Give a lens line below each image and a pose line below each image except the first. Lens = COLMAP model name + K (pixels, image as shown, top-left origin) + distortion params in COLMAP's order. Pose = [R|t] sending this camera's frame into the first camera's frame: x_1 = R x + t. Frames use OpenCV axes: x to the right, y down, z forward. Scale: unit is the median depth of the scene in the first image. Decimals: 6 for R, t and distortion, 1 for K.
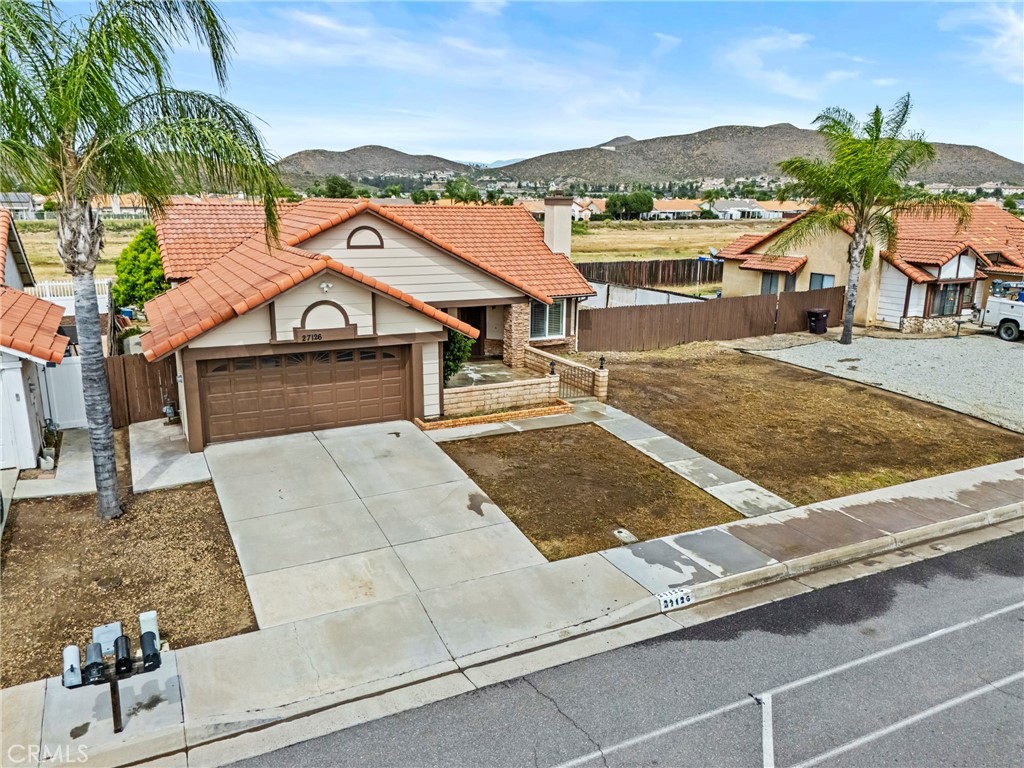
lens RADIAL K [[763.6, 0, 506.9], [0, 763.6, 392.4], [0, 0, 1]] dist [0.068943, -0.064280]
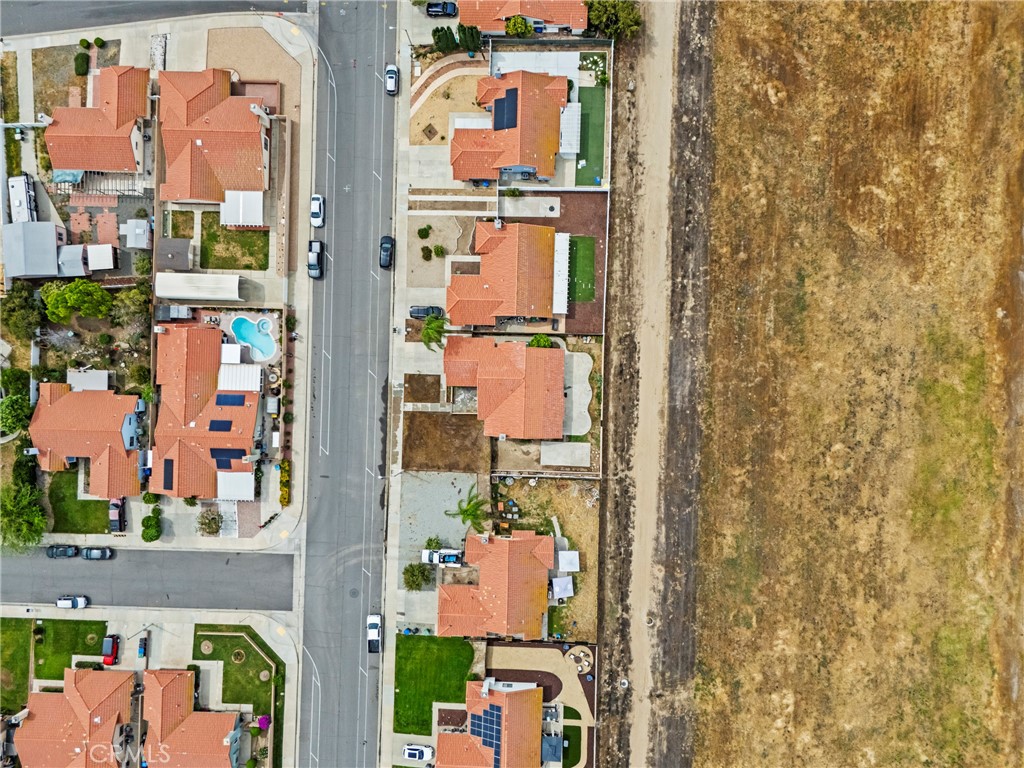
lens RADIAL K [[763.6, 0, 509.6], [0, 763.6, 379.9], [0, 0, 1]] dist [0.068943, -0.064280]
pose [[-0.465481, 0.885015, 0.008682, -0.383075], [-0.172974, -0.100589, 0.979776, -6.386792], [0.867990, 0.454566, 0.199907, 0.235625]]
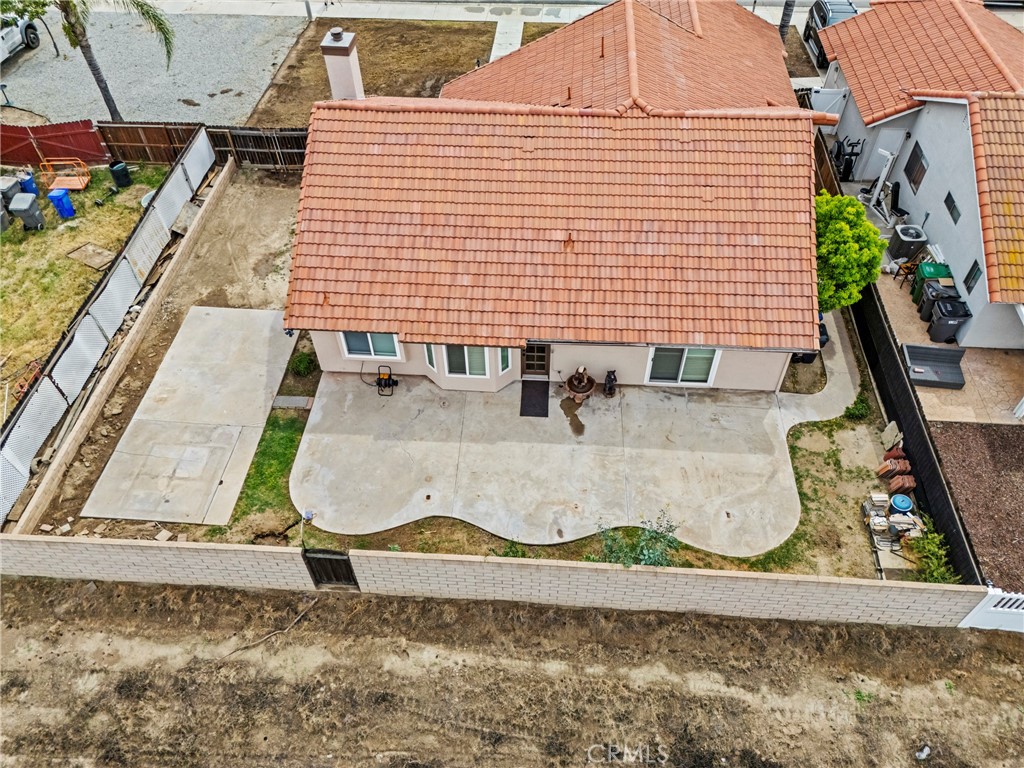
lens RADIAL K [[763.6, 0, 512.7], [0, 763.6, 383.9], [0, 0, 1]] dist [0.068943, -0.064280]
pose [[-0.862762, -0.377246, 0.336640, -0.774876], [0.127812, 0.481459, 0.867099, -1.204393], [-0.489188, 0.791127, -0.367168, 2.388777]]
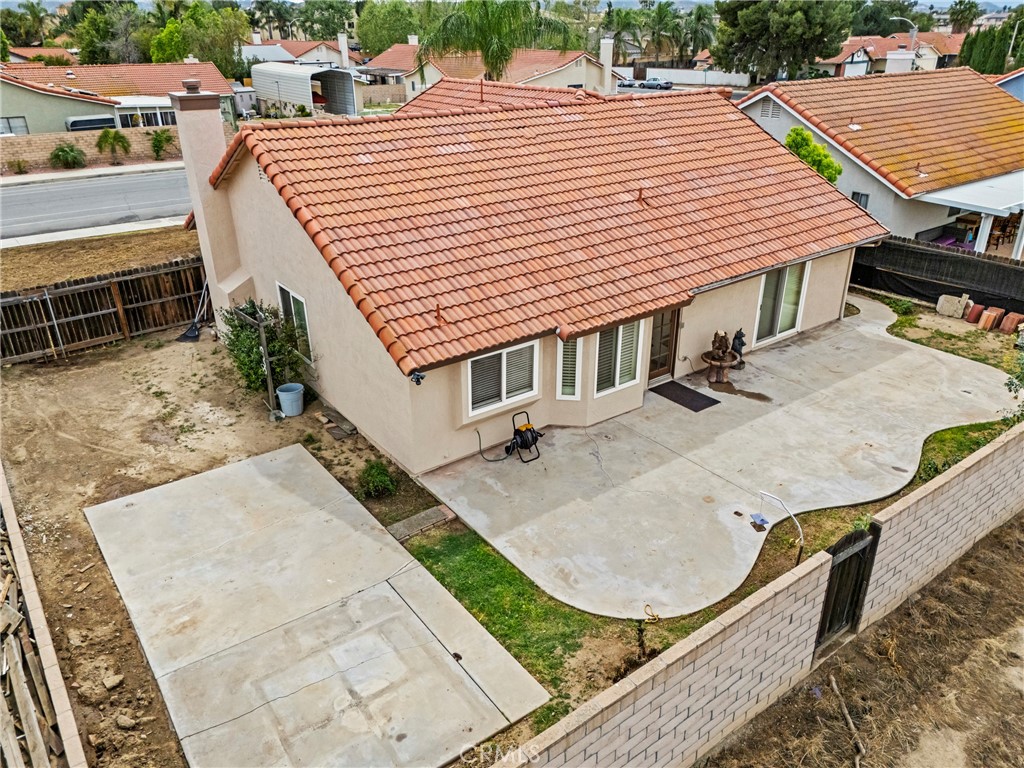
lens RADIAL K [[763.6, 0, 512.0], [0, 763.6, 378.4], [0, 0, 1]] dist [0.068943, -0.064280]
pose [[-0.983412, 0.072641, -0.166203, -0.084375], [-0.047270, 0.782002, 0.621480, -0.740420], [0.175116, 0.619028, -0.765597, 2.591695]]
